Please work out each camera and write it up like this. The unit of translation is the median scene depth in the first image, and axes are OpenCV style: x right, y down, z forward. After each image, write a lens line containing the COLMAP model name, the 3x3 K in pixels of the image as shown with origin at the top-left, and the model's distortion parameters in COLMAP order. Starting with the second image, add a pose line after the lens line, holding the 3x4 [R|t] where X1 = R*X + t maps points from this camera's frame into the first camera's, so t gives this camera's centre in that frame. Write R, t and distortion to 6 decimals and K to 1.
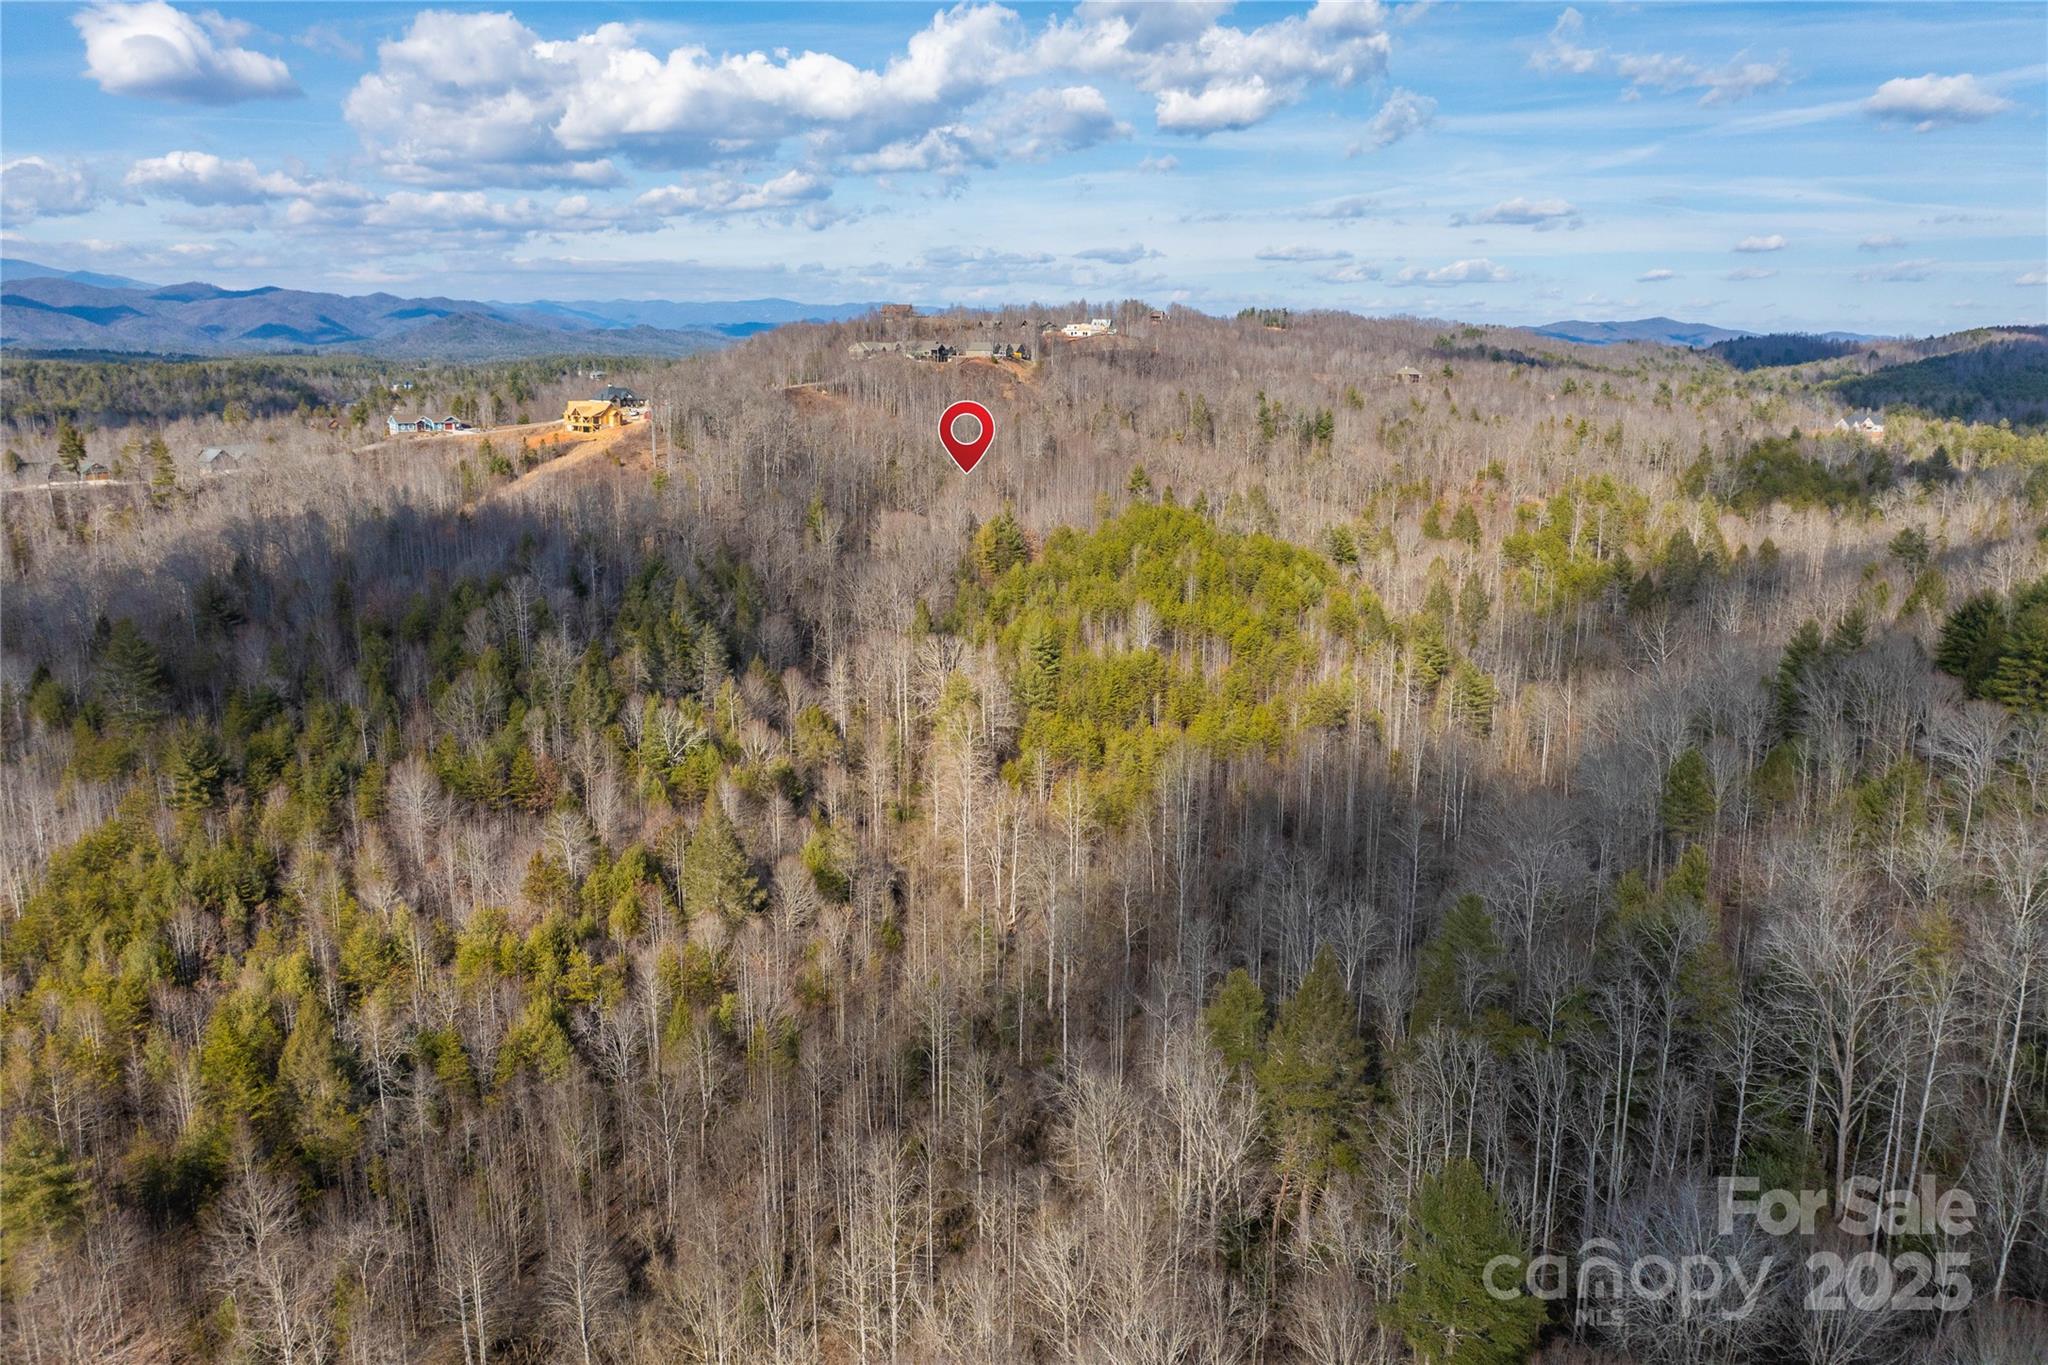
lens RADIAL K [[1421.8, 0, 1021.7], [0, 1421.8, 689.0], [0, 0, 1]] dist [-0.057296, 0.018973]
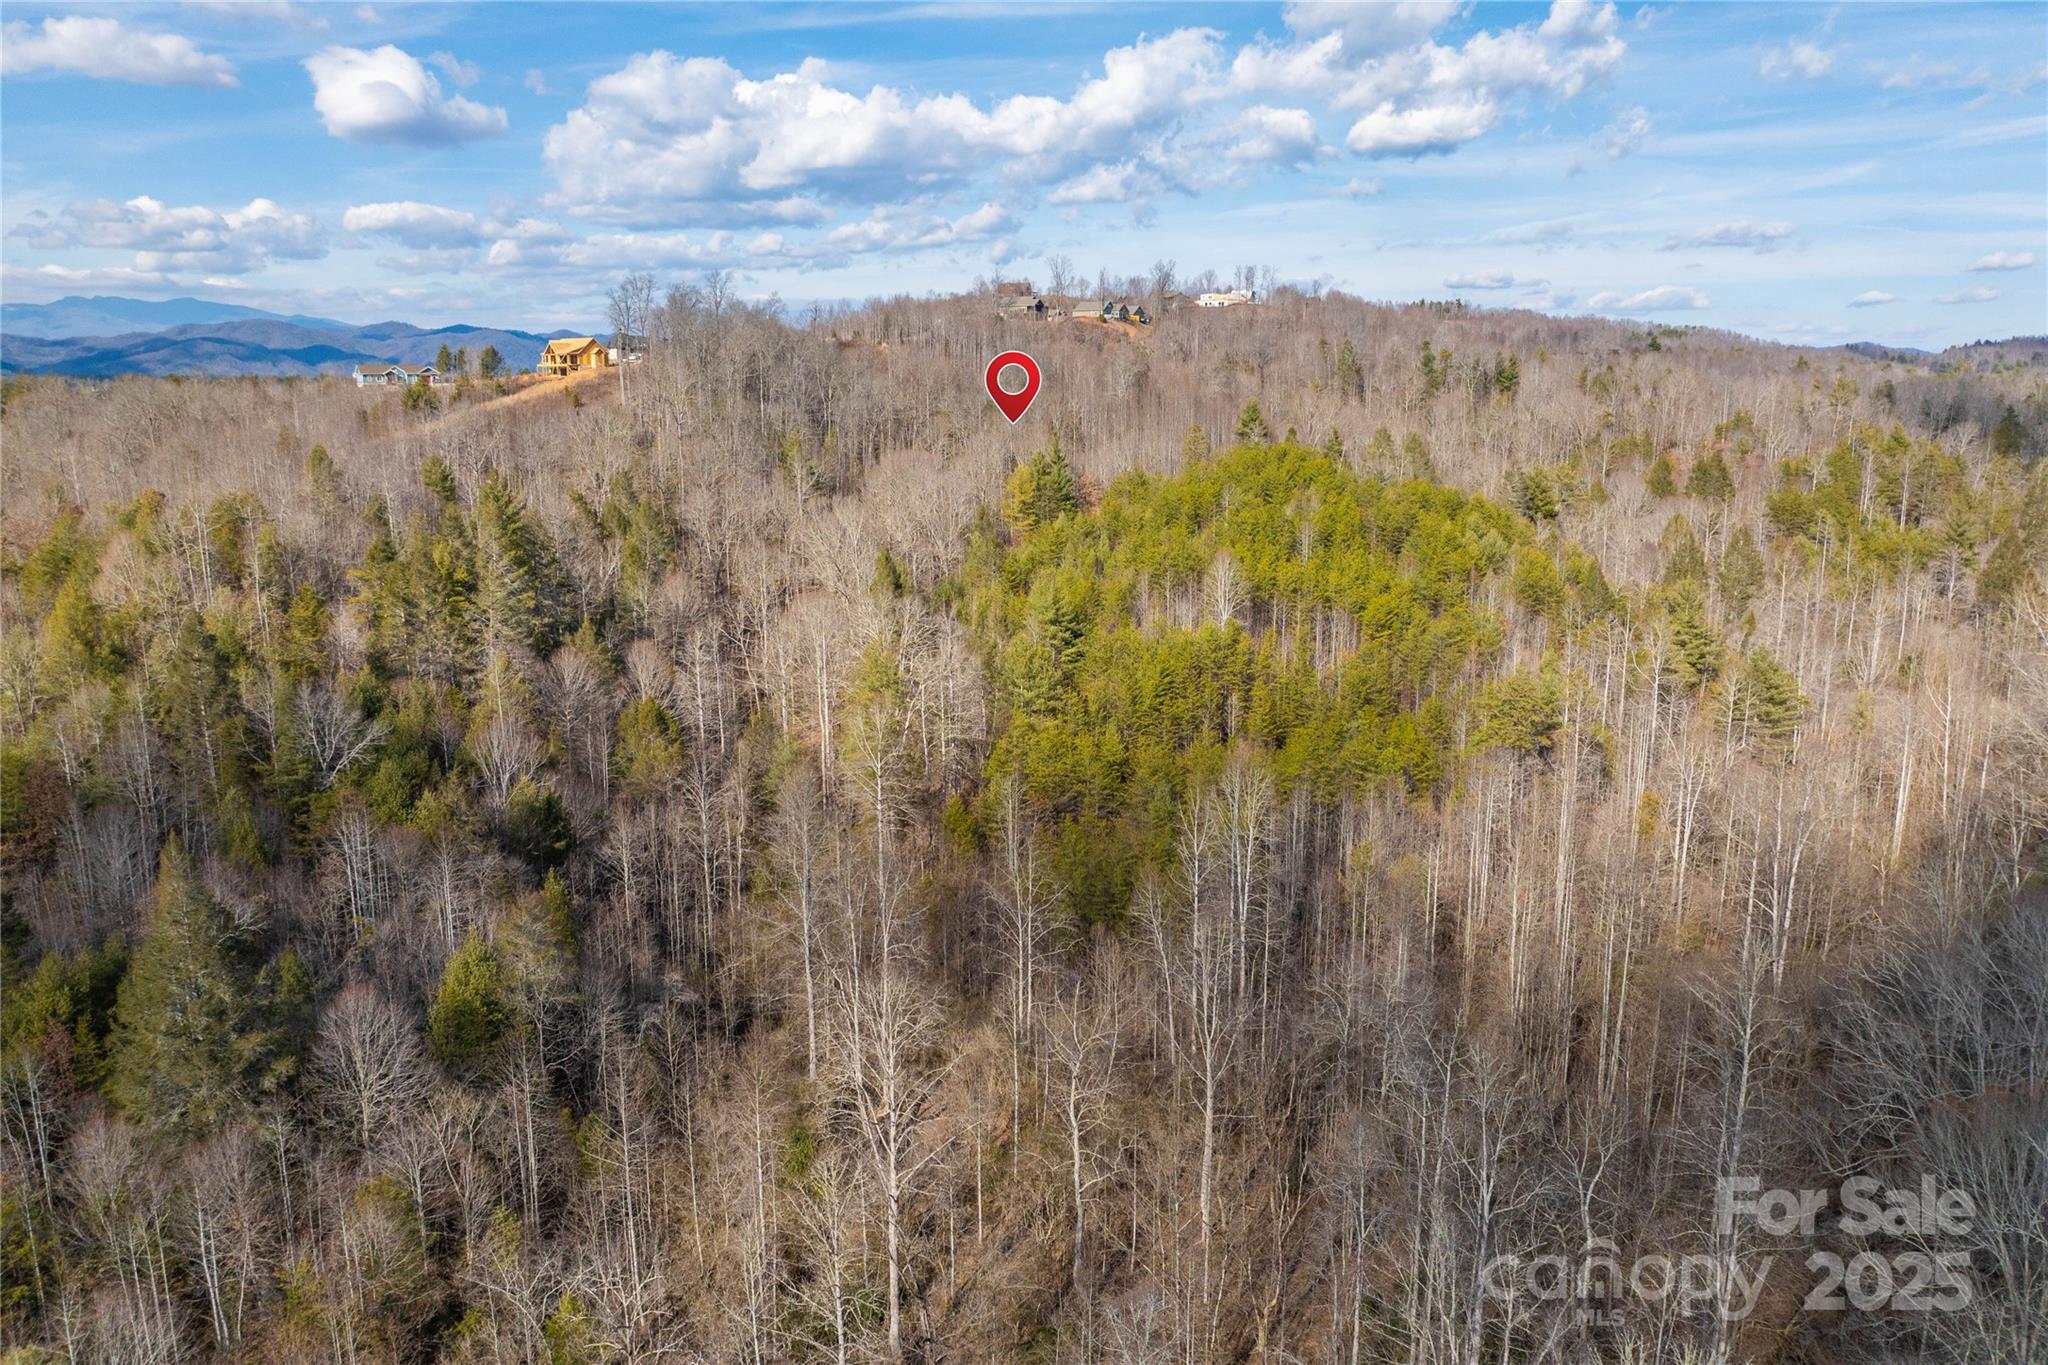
lens RADIAL K [[1421.8, 0, 1027.0], [0, 1421.8, 675.4], [0, 0, 1]] dist [-0.057296, 0.018973]
pose [[0.993583, 0.014400, -0.112184, 0.061766], [-0.018115, 0.999318, -0.032169, 0.014167], [0.111645, 0.033995, 0.993167, 0.311325]]
